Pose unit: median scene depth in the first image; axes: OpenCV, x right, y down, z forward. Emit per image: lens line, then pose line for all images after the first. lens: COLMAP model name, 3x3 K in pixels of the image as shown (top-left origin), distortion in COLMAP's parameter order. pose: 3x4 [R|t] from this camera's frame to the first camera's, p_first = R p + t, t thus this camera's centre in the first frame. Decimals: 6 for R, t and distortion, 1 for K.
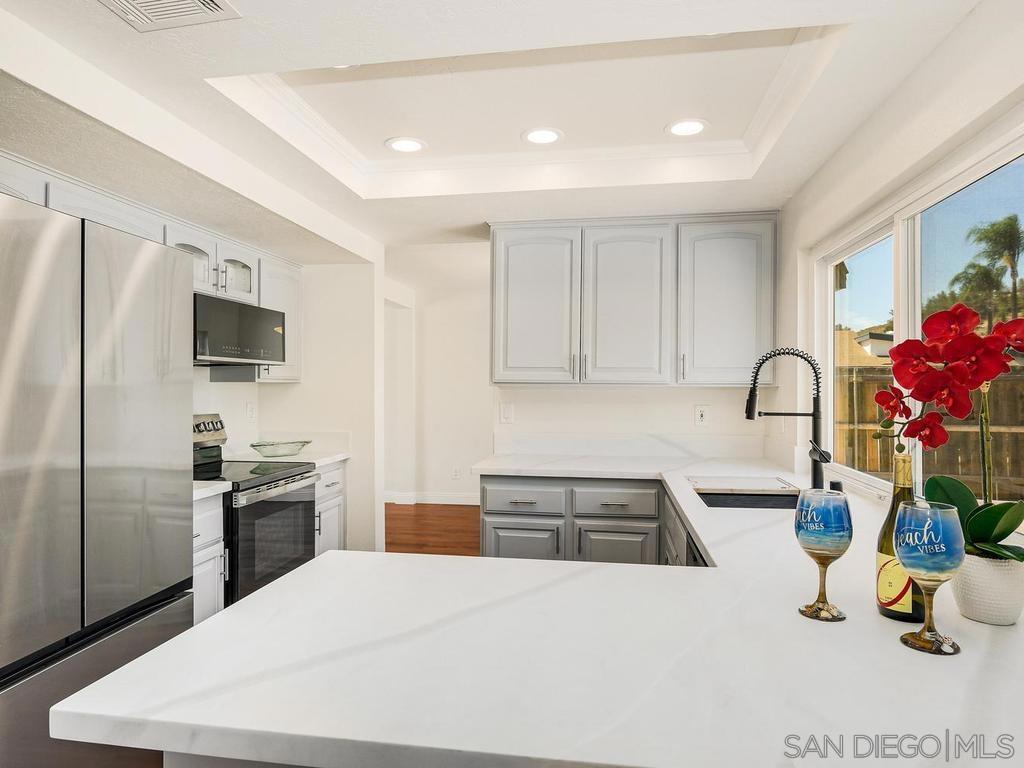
lens RADIAL K [[625.0, 0, 510.8], [0, 625.0, 387.7], [0, 0, 1]] dist [0.000067, -0.000028]
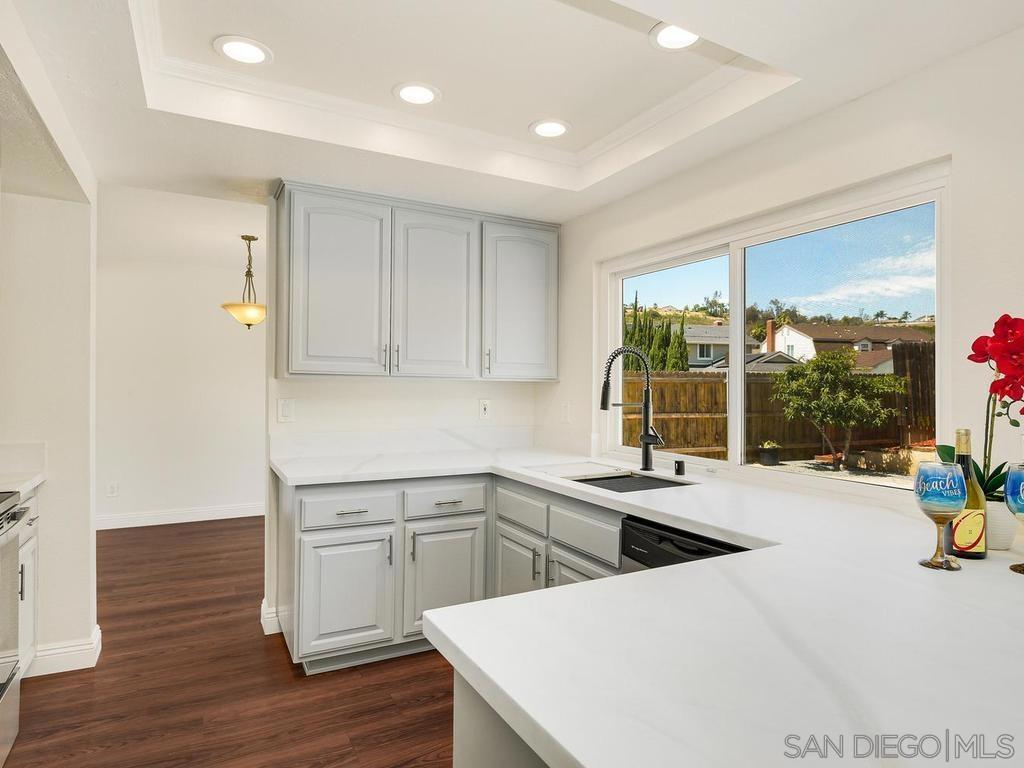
lens RADIAL K [[618.7, 0, 512.0], [0, 618.7, 384.0], [0, 0, 1]] dist [0.021731, 0.000619]
pose [[0.785945, 0.009823, 0.618218, -0.332822], [-0.003790, 0.999932, -0.011071, 0.014930], [-0.618284, 0.006358, 0.785929, 0.187091]]
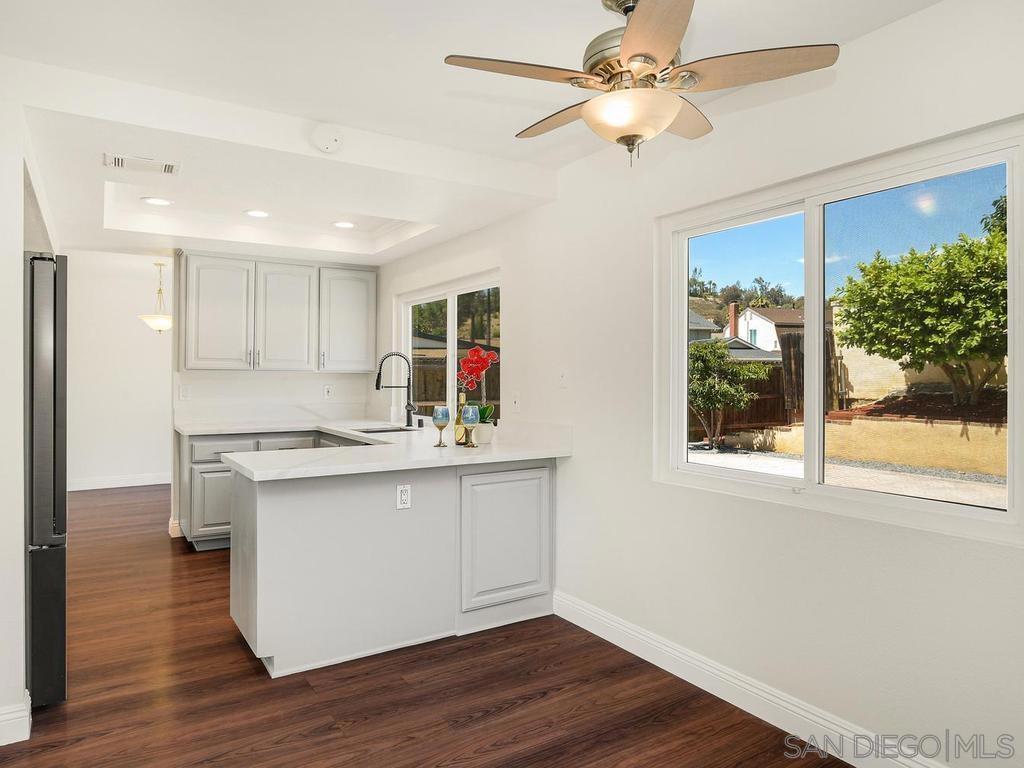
lens RADIAL K [[692.0, 0, 508.0], [0, 692.0, 378.2], [0, 0, 1]] dist [-0.002964, -0.003997]
pose [[0.760832, 0.000471, 0.648949, -0.509580], [-0.001599, 0.999998, 0.001149, 0.009618], [-0.648947, -0.001912, 0.760831, -0.628692]]
